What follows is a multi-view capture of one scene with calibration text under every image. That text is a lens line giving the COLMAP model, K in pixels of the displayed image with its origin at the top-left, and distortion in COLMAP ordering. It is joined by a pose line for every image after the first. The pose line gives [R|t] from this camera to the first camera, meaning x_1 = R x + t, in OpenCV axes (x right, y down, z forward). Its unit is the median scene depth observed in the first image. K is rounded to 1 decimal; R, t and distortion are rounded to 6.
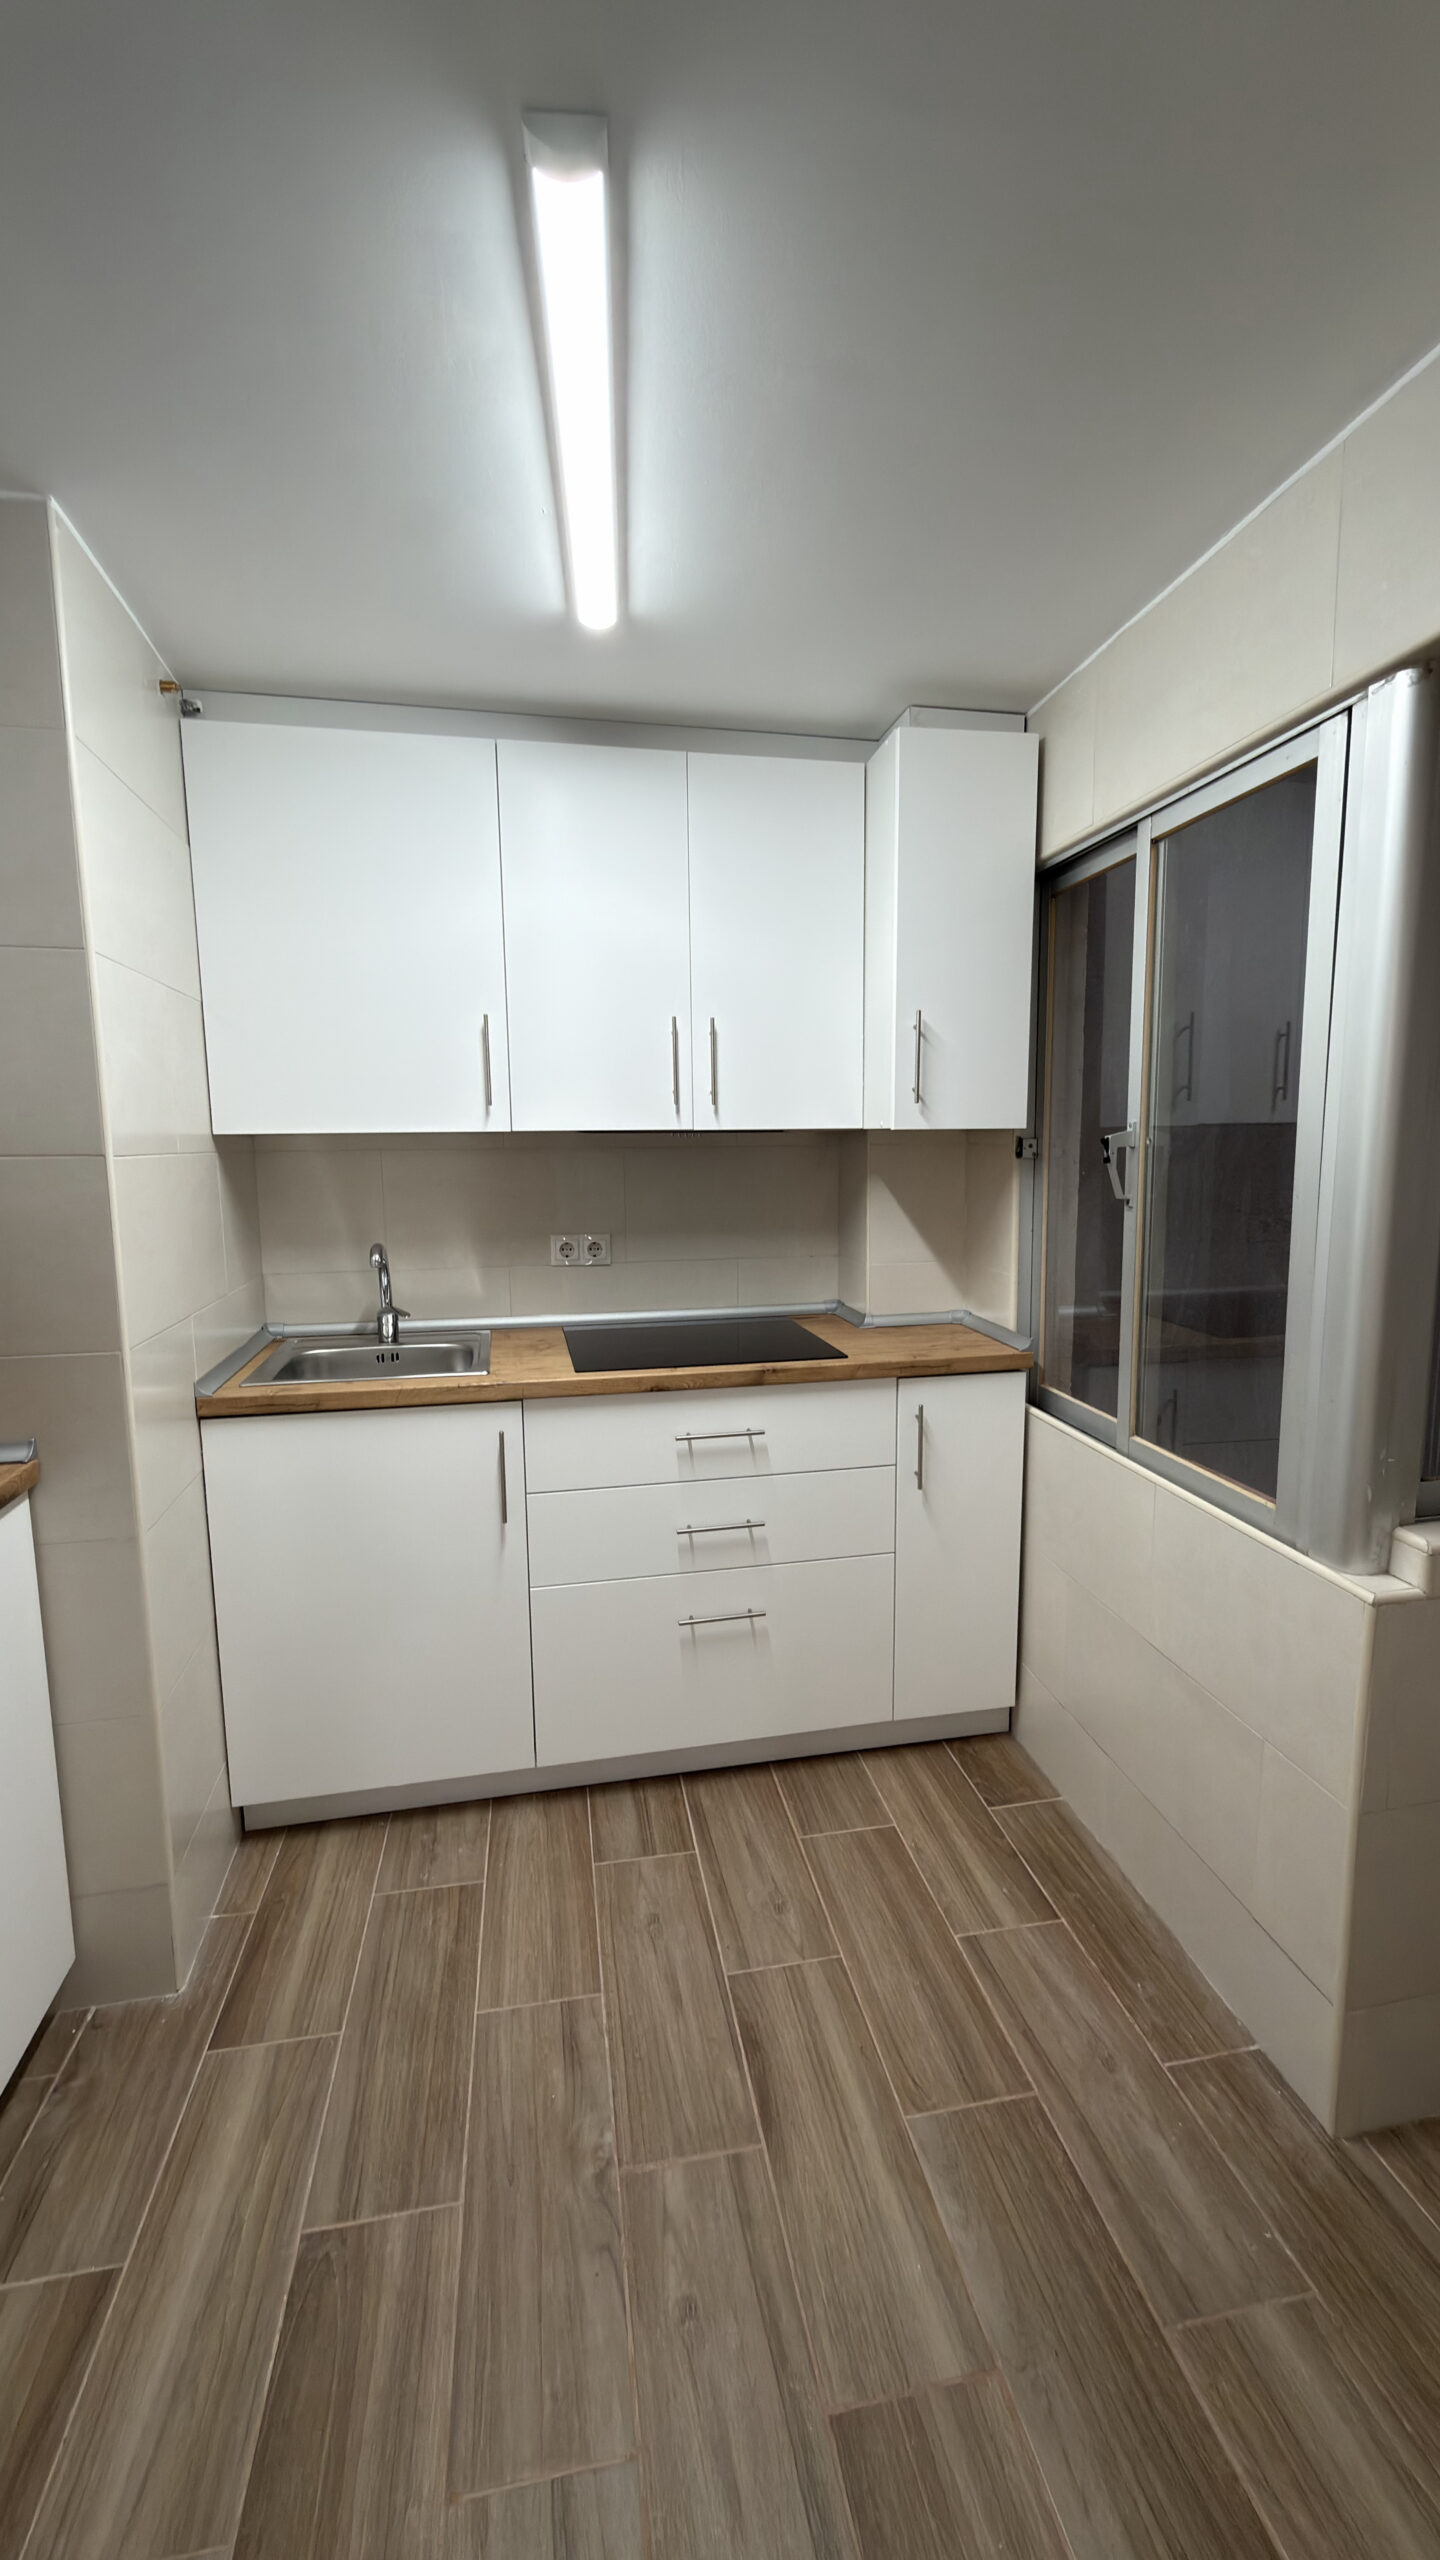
lens RADIAL K [[1018.5, 0, 729.0], [0, 1018.5, 1273.8], [0, 0, 1]] dist [-0.006165, 0.001138]
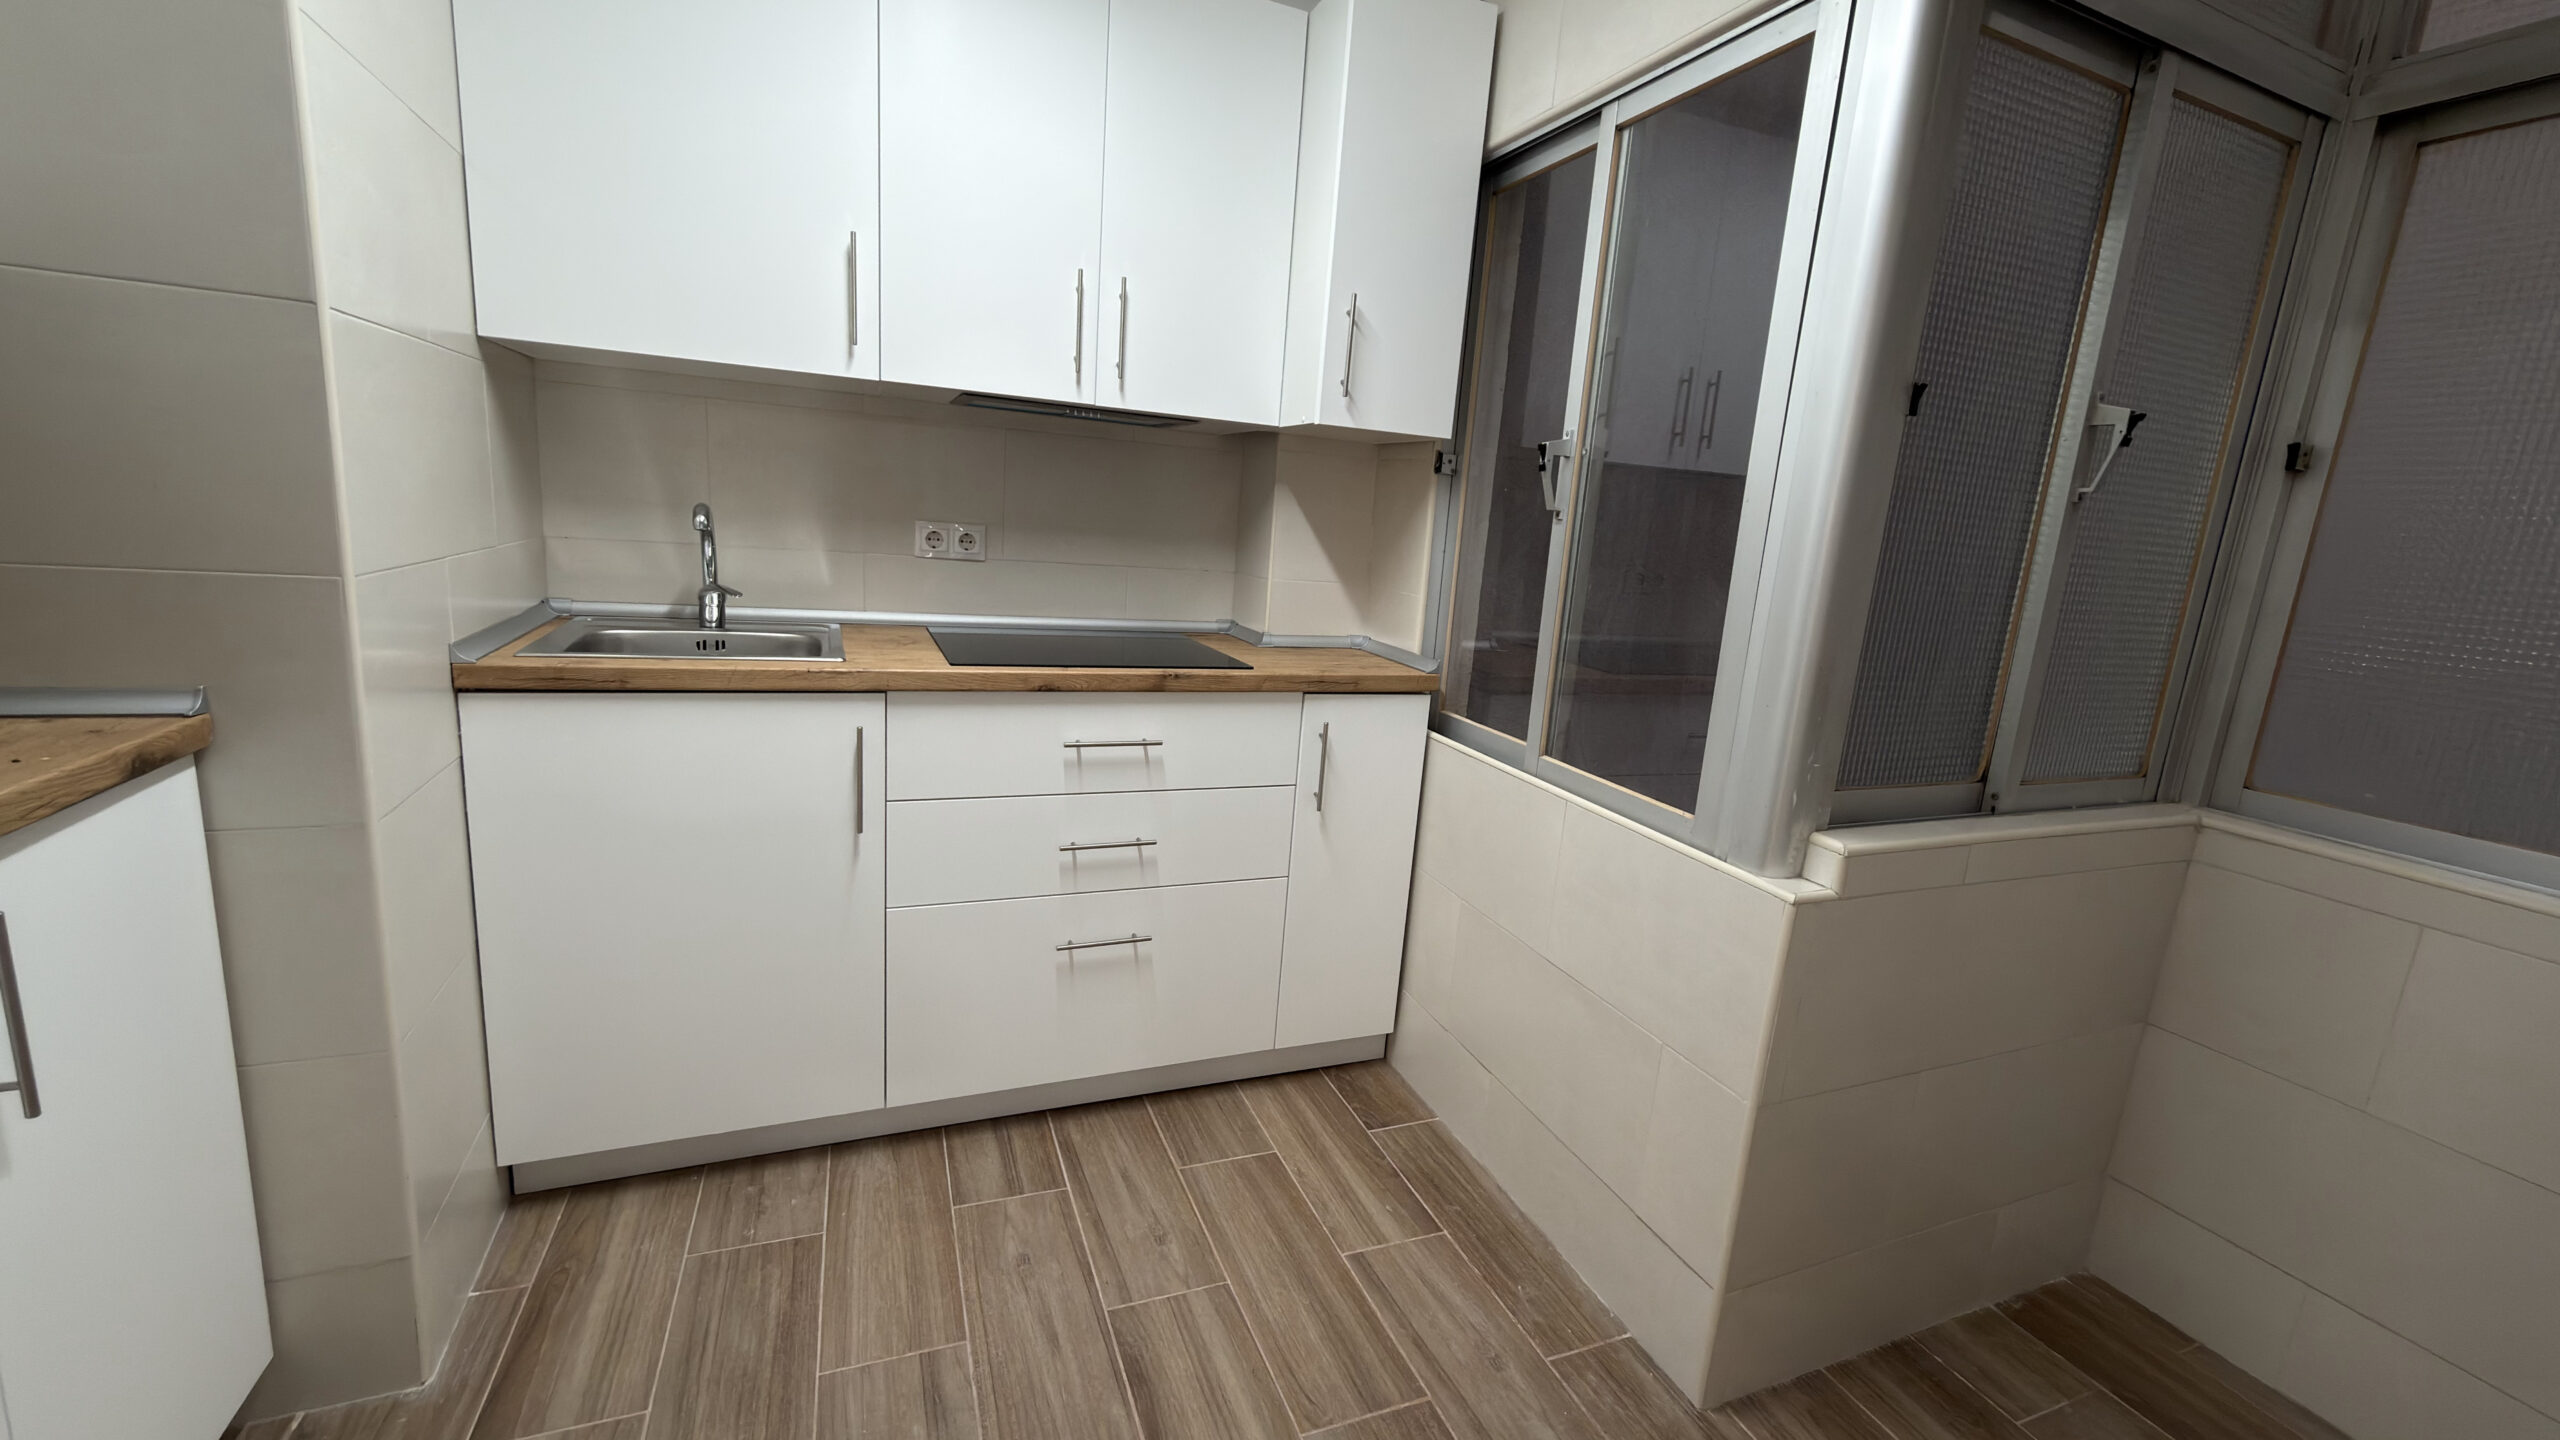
lens RADIAL K [[1018.5, 0, 1287.0], [0, 1018.5, 716.7], [0, 0, 1]] dist [-0.006165, 0.001138]
pose [[0.975802, 0.043877, 0.214208, -0.054855], [-0.059156, 0.996101, 0.065446, 0.067719], [-0.210502, -0.076534, 0.974593, 0.087190]]
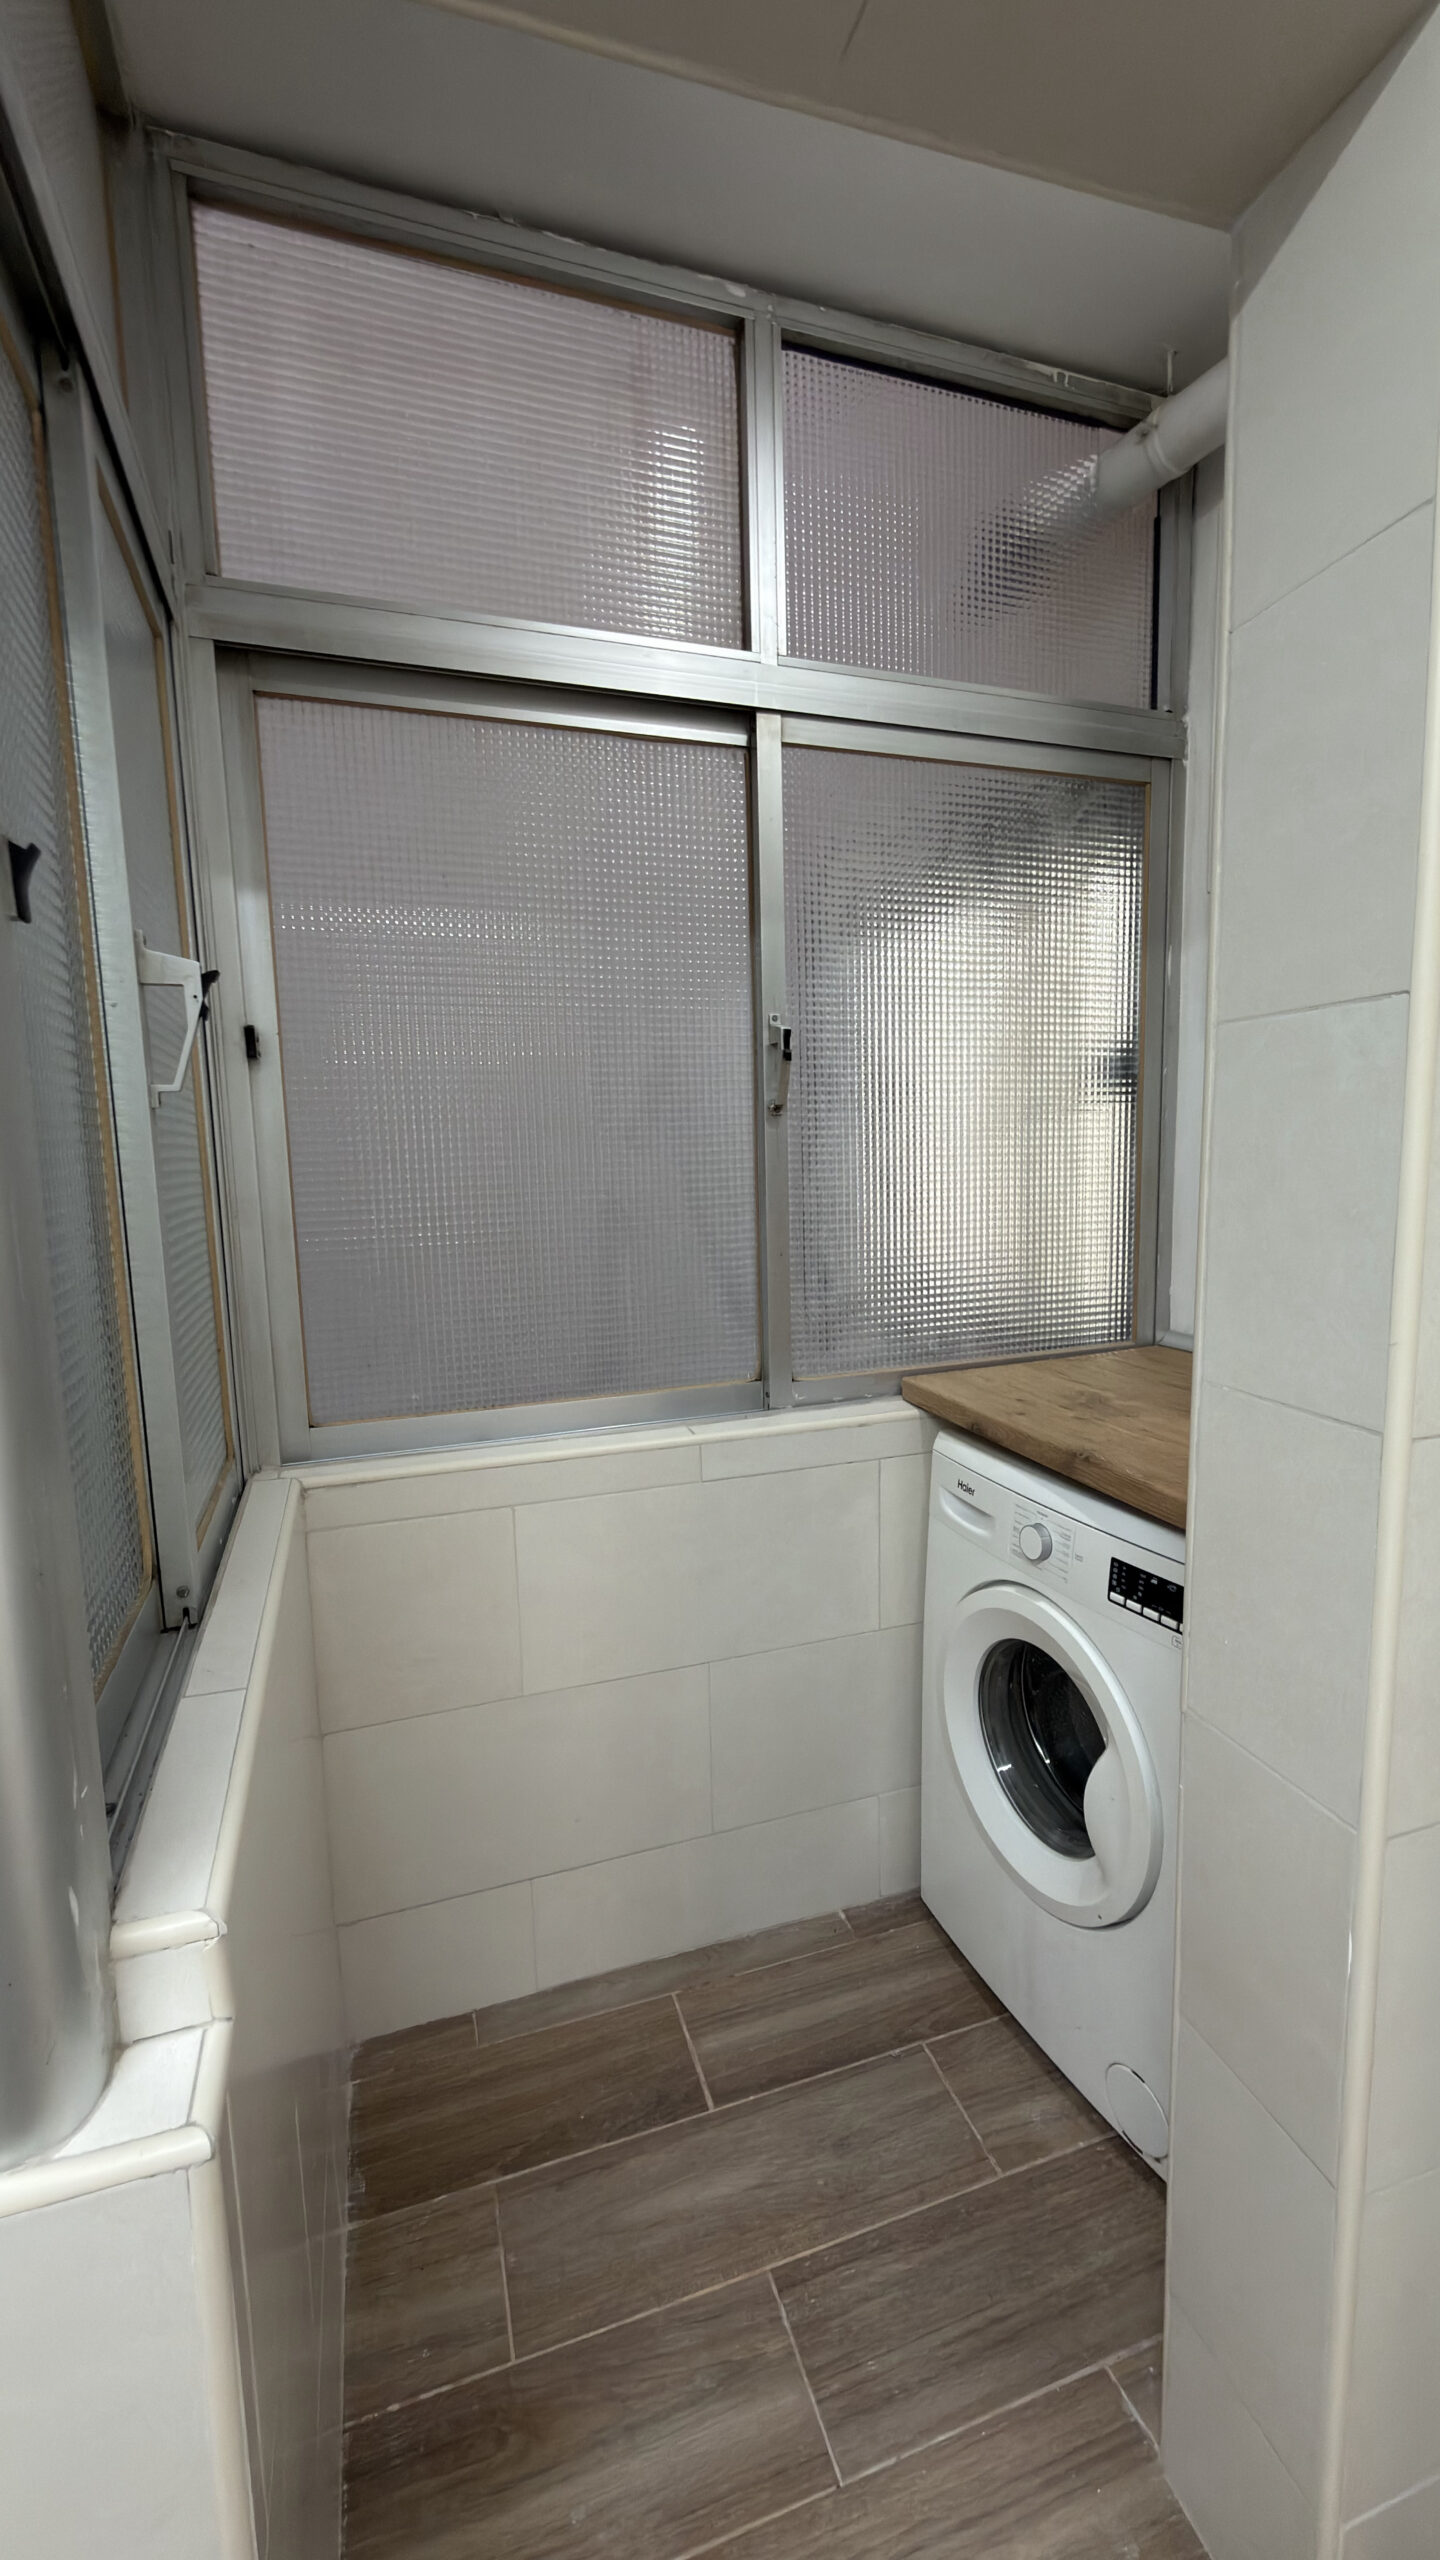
lens RADIAL K [[1018.5, 0, 714.9], [0, 1018.5, 1288.1], [0, 0, 1]] dist [-0.006165, 0.001138]
pose [[-0.131296, -0.117902, 0.984307, 0.156474], [0.142105, 0.980410, 0.136391, -0.016803], [-0.981105, 0.157783, -0.111970, 0.498957]]
